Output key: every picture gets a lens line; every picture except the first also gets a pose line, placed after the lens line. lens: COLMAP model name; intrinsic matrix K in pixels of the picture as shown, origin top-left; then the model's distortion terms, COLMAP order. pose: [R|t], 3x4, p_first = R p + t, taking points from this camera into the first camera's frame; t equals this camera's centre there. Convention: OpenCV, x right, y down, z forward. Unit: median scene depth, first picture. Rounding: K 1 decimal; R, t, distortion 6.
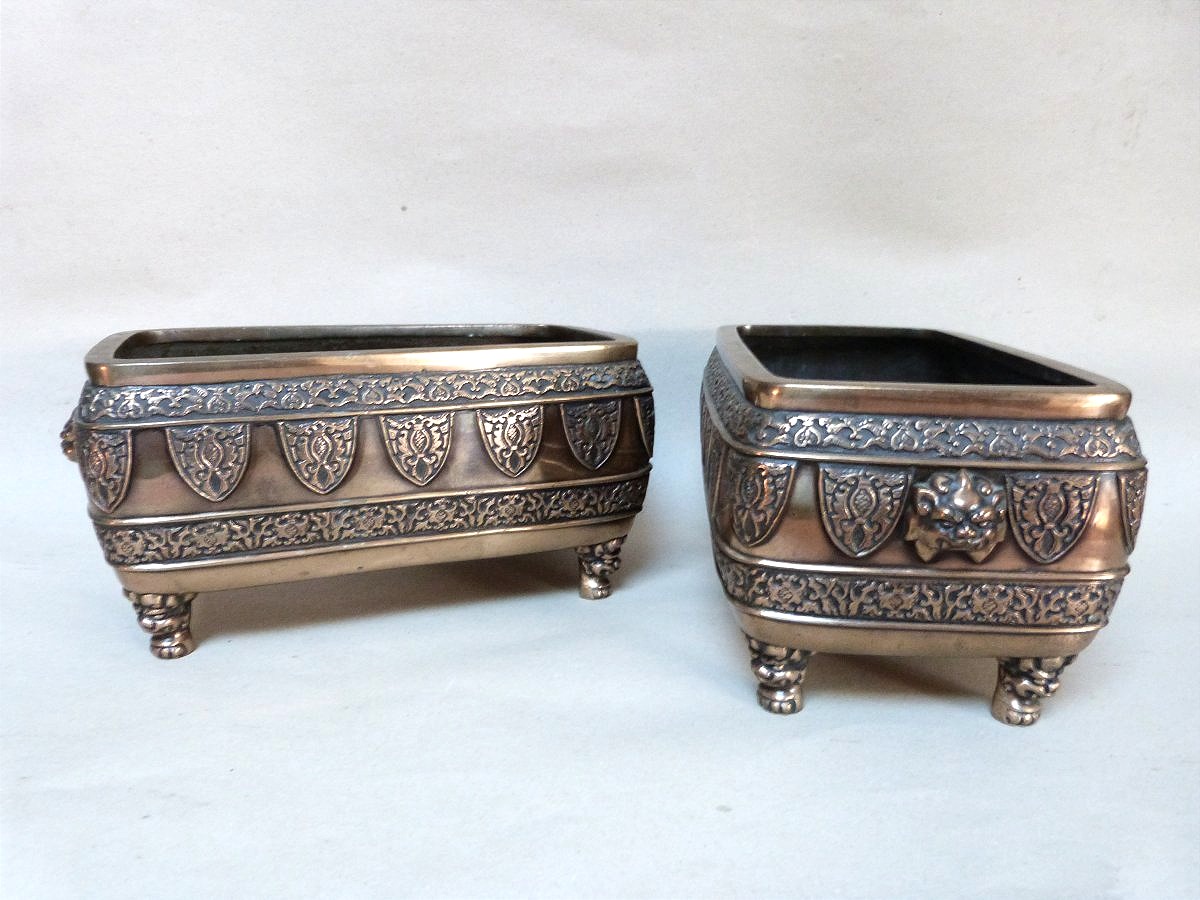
lens RADIAL K [[937.7, 0, 600.0], [0, 937.7, 450.0], [0, 0, 1]] dist [-0.001898, 0.001481]
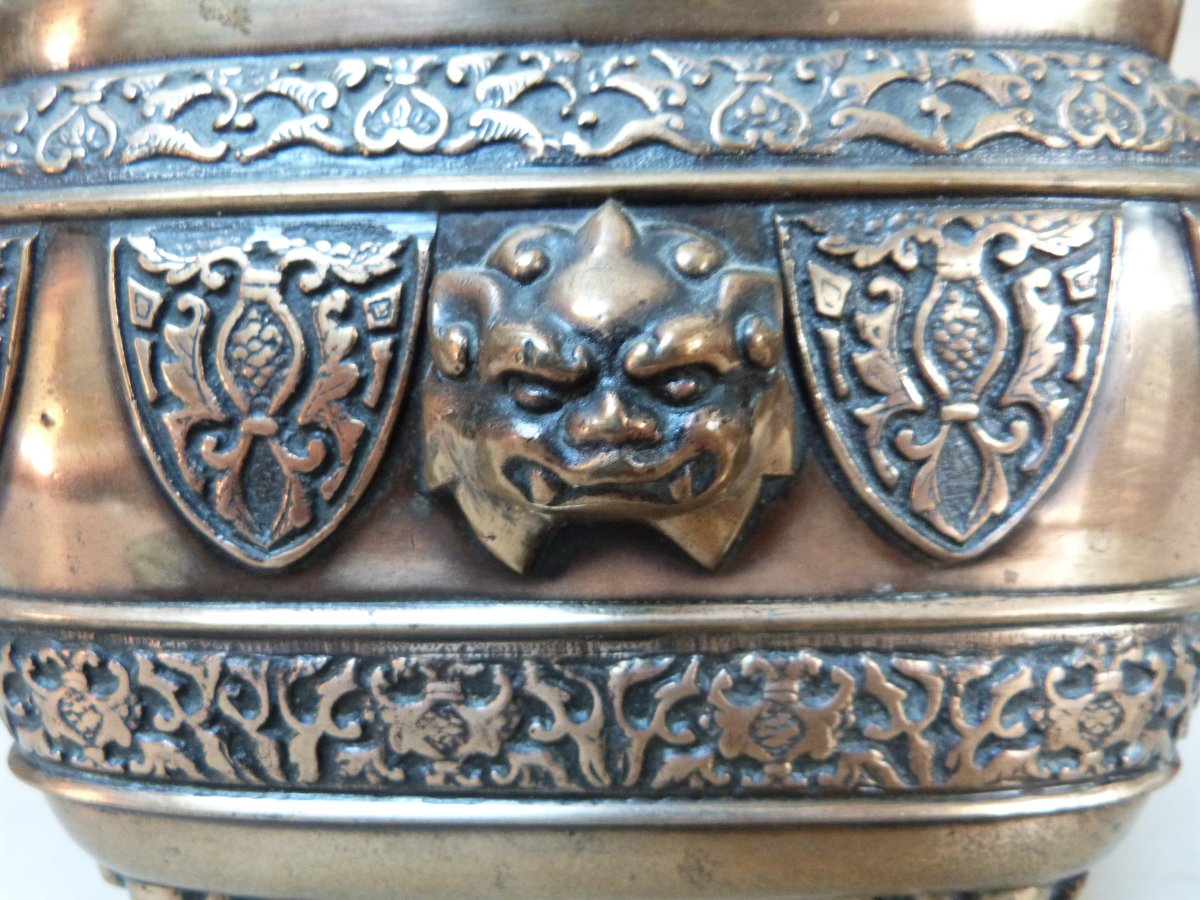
lens RADIAL K [[852.1, 0, 600.0], [0, 852.1, 450.0], [0, 0, 1]] dist [-0.030166, -0.000756]
pose [[0.998836, -0.035019, 0.033166, 0.366449], [0.039187, 0.990109, -0.134720, 0.119053], [-0.028120, 0.135863, 0.990329, 0.760741]]
